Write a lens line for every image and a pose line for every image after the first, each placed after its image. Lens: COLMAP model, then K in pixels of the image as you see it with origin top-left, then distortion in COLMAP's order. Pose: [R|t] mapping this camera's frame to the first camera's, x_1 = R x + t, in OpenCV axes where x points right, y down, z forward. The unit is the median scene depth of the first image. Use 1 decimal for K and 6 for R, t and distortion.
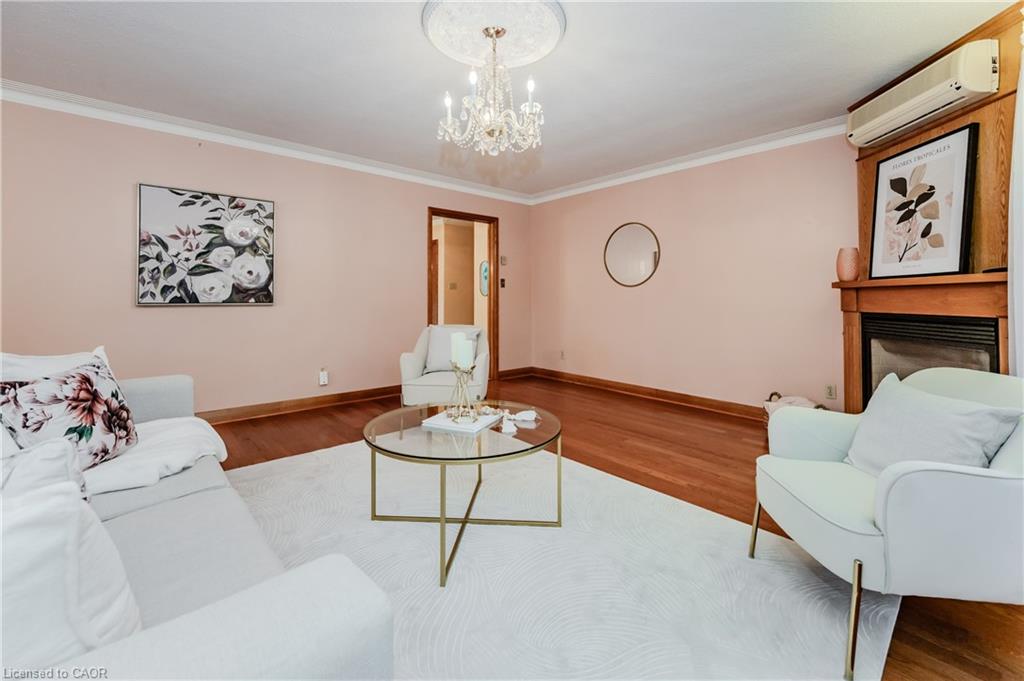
lens RADIAL K [[425.8, 0, 513.1], [0, 425.8, 291.0], [0, 0, 1]] dist [-0.000355, -0.000168]
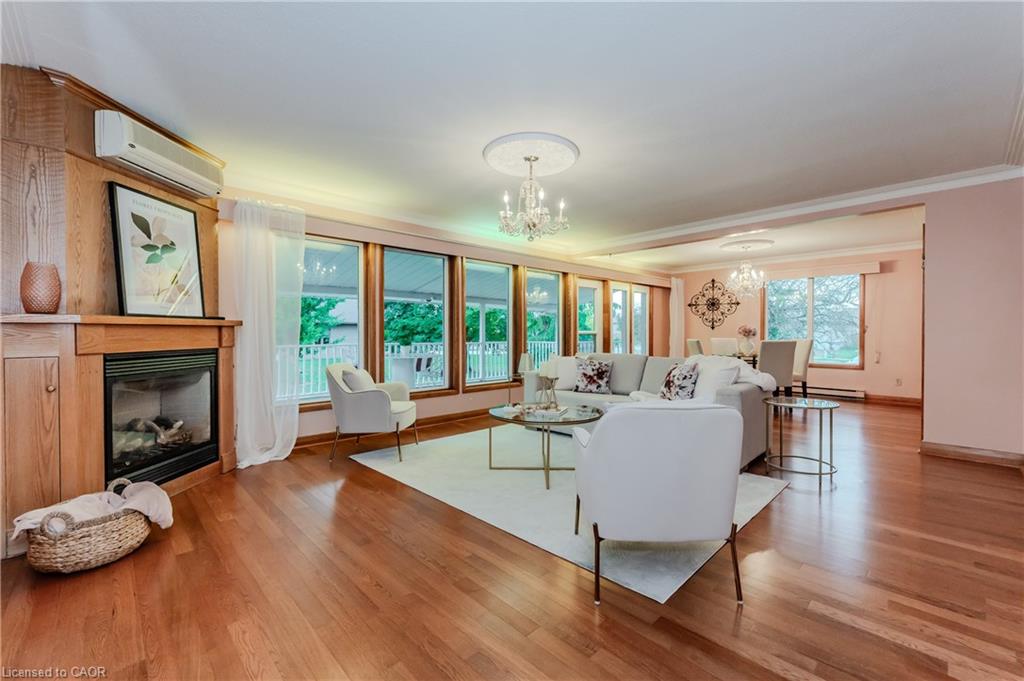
lens RADIAL K [[423.0, 0, 512.0], [0, 423.0, 340.5], [0, 0, 1]] dist [-0.031877, 0.000030]
pose [[-0.997908, 0.007517, -0.064218, 0.102699], [0.007380, 0.999970, 0.002371, 0.031486], [0.064234, 0.001892, -0.997933, 2.082735]]
